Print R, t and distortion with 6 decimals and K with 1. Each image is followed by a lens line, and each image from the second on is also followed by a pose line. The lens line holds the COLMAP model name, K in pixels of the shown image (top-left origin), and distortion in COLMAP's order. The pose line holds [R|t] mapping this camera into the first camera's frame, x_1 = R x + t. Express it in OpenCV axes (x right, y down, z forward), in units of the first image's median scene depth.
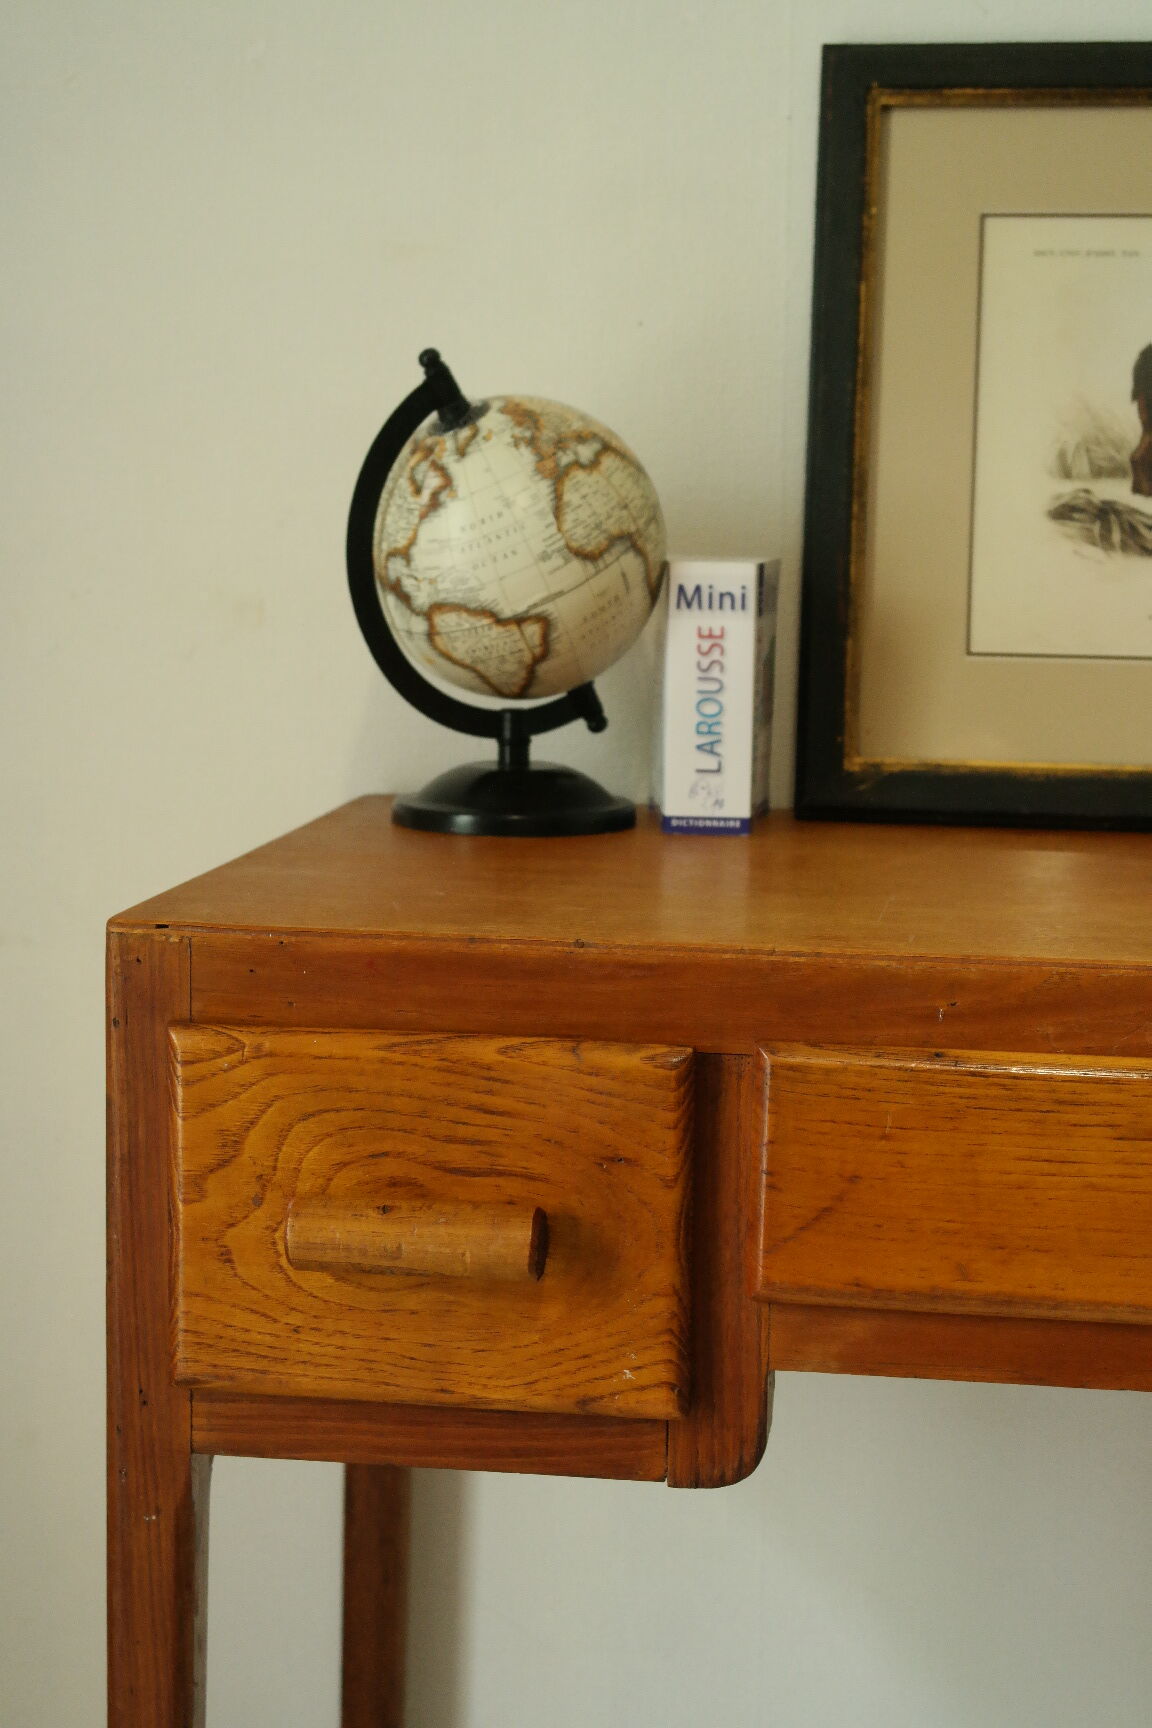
lens RADIAL K [[2790.3, 0, 576.0], [0, 2790.3, 864.0], [0, 0, 1]] dist [-0.007010, 0.028581]
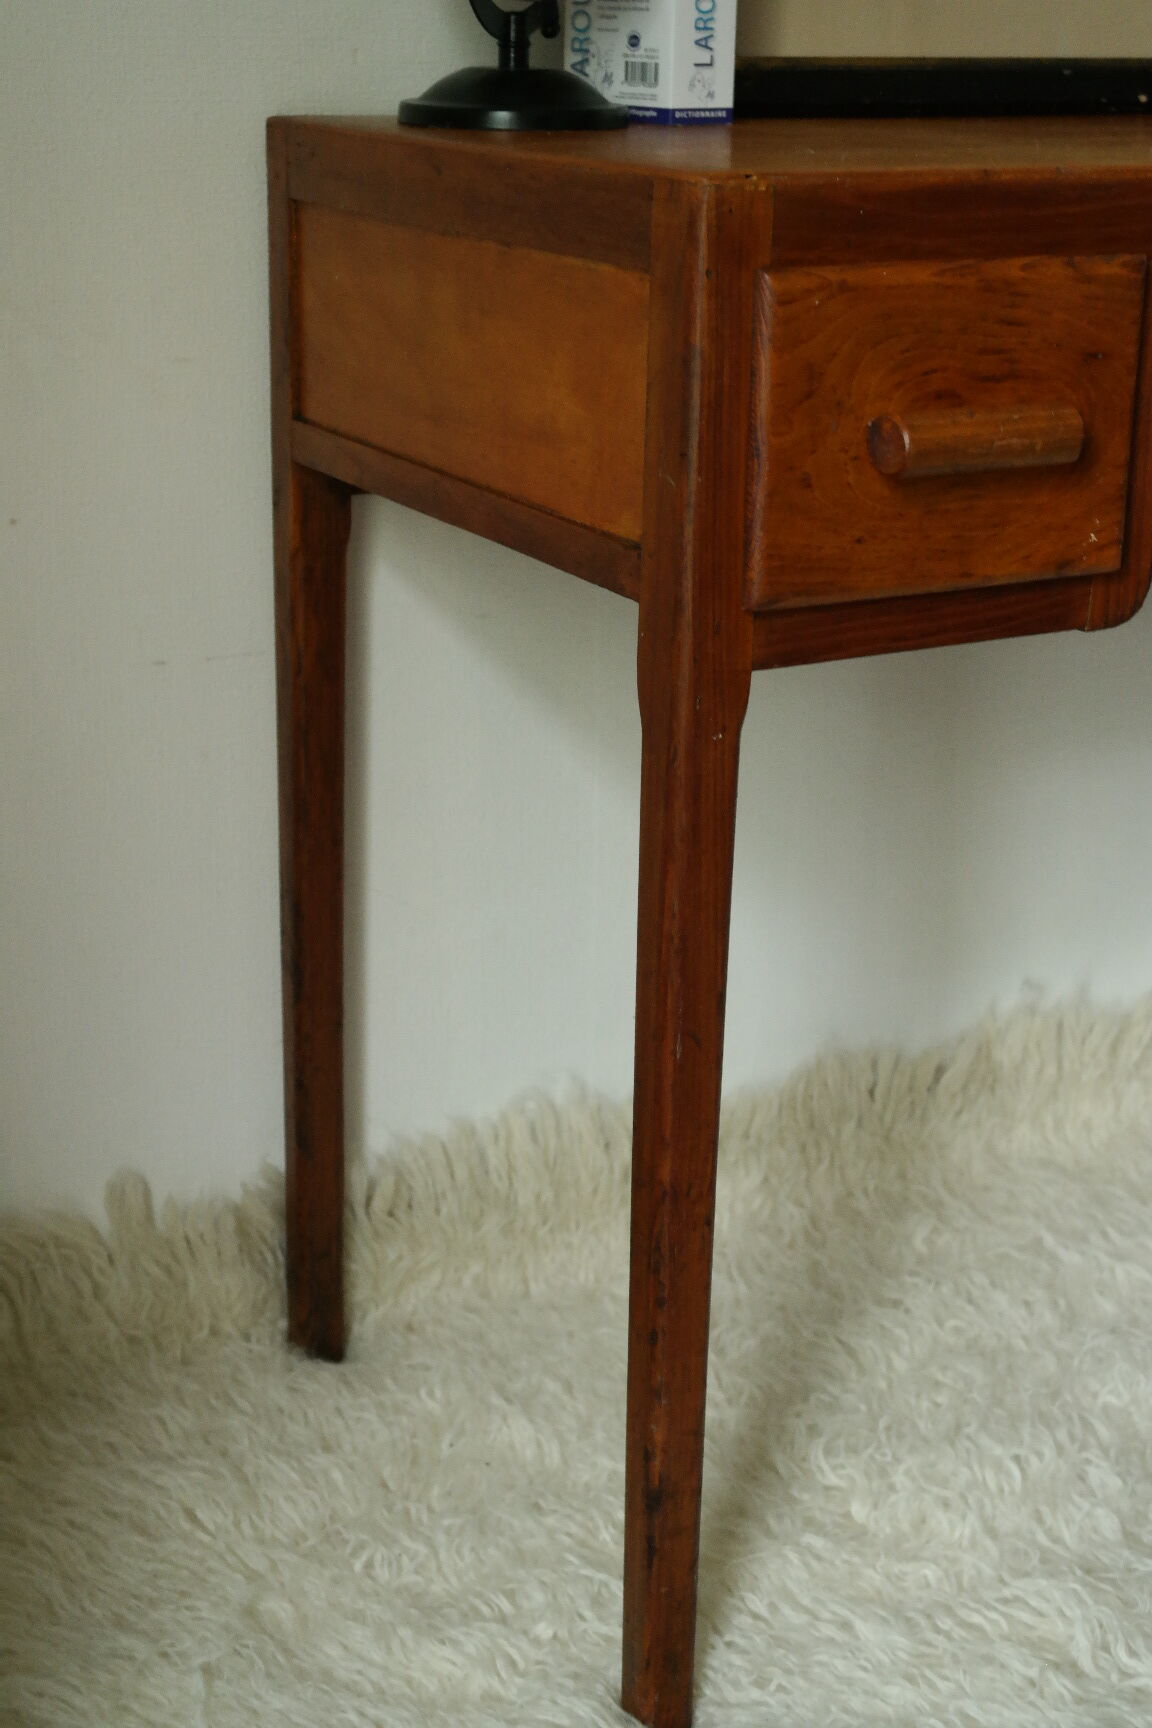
lens RADIAL K [[2670.8, 0, 576.0], [0, 2670.8, 864.0], [0, 0, 1]] dist [-0.029756, -0.044881]
pose [[0.808088, -0.193357, 0.556424, -0.661720], [0.080136, 0.971896, 0.221353, 0.037878], [-0.583586, -0.134283, 0.800872, 0.152439]]
